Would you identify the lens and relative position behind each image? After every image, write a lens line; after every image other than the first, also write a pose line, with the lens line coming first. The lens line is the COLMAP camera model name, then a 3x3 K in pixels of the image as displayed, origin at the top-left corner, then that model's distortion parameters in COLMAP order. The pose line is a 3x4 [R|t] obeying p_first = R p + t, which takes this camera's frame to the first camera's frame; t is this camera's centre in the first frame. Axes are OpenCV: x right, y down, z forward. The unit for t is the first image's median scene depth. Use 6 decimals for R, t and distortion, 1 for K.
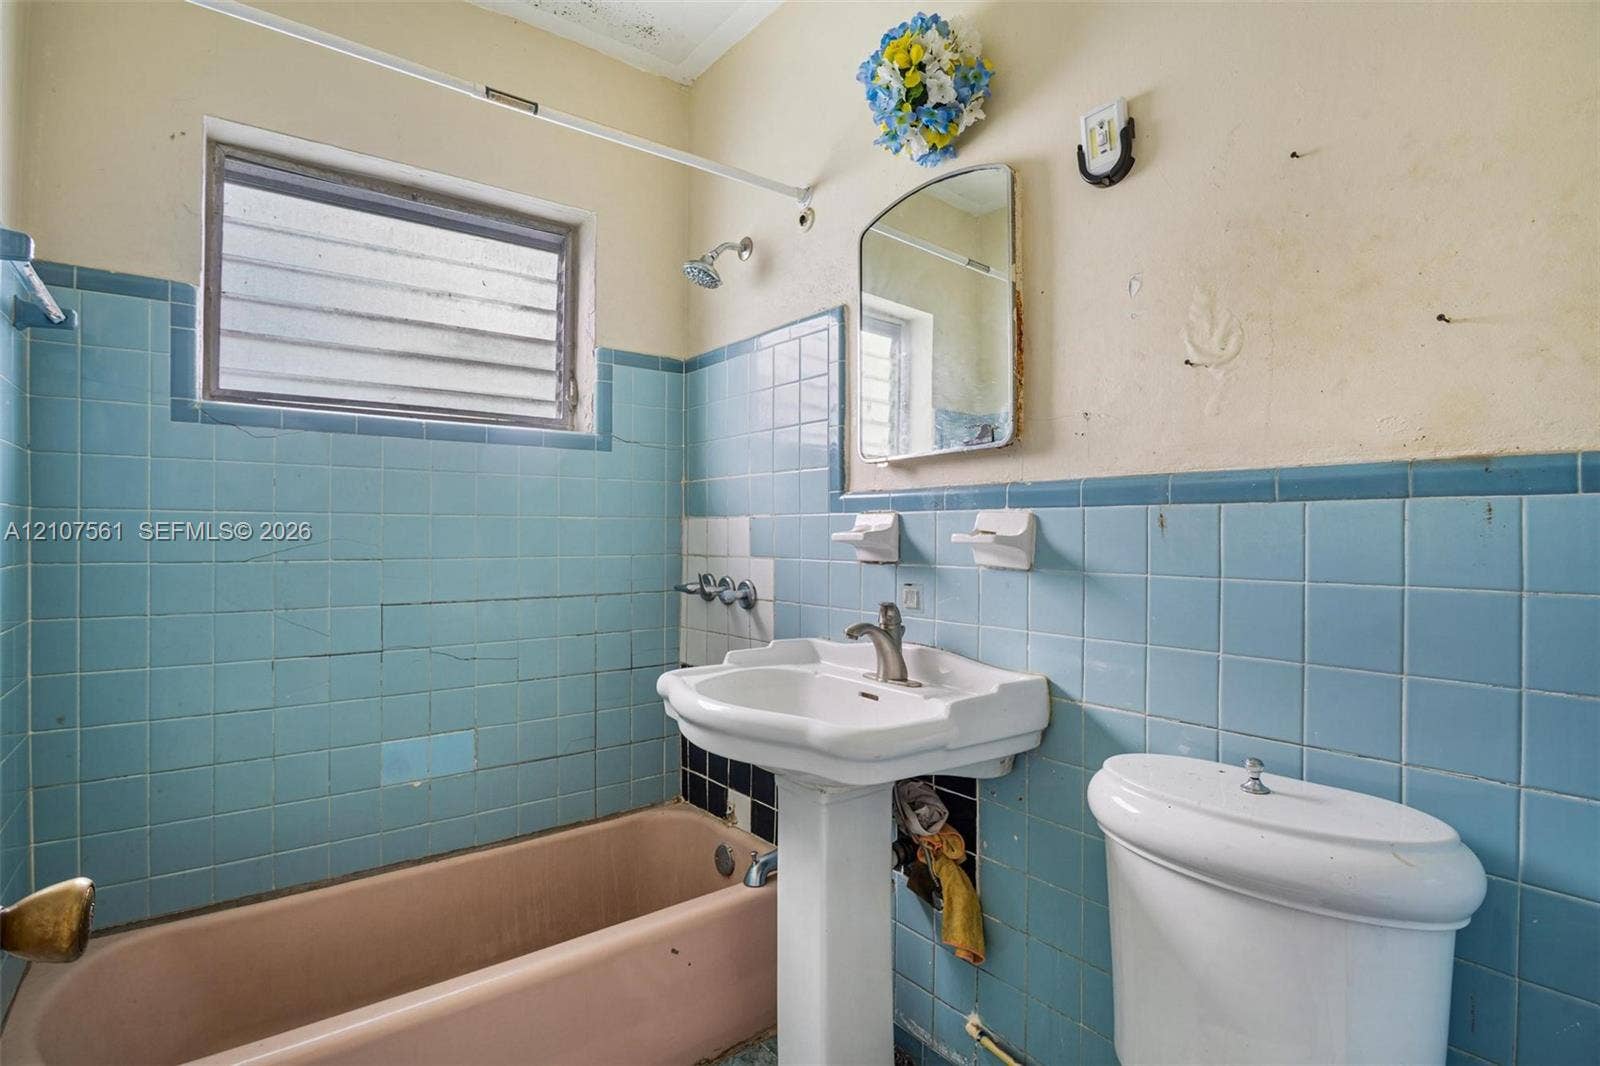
lens RADIAL K [[782.6, 0, 800.0], [0, 782.6, 533.0], [0, 0, 1]] dist [0.000248, 0.000626]
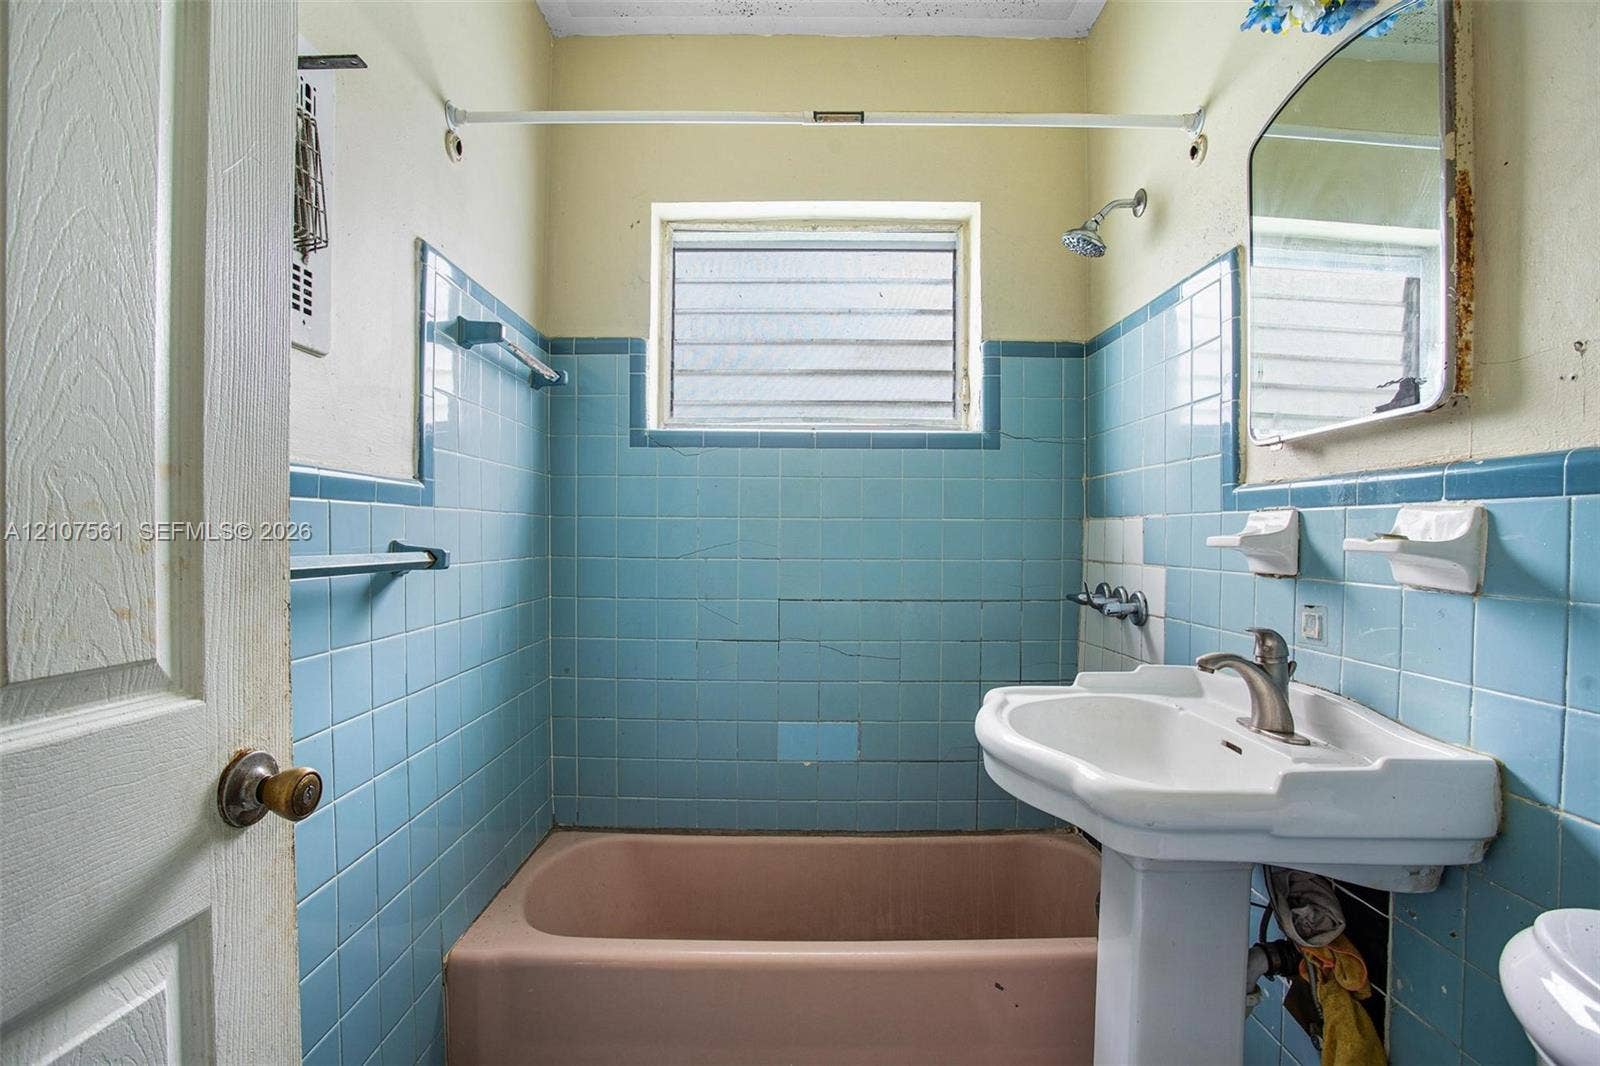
lens RADIAL K [[801.0, 0, 798.0], [0, 801.0, 547.9], [0, 0, 1]] dist [-0.070249, 0.037530]
pose [[0.799000, 0.012164, -0.601208, 0.193049], [-0.003339, 0.999870, 0.015793, 0.000303], [0.601322, -0.010612, 0.798936, 0.115572]]
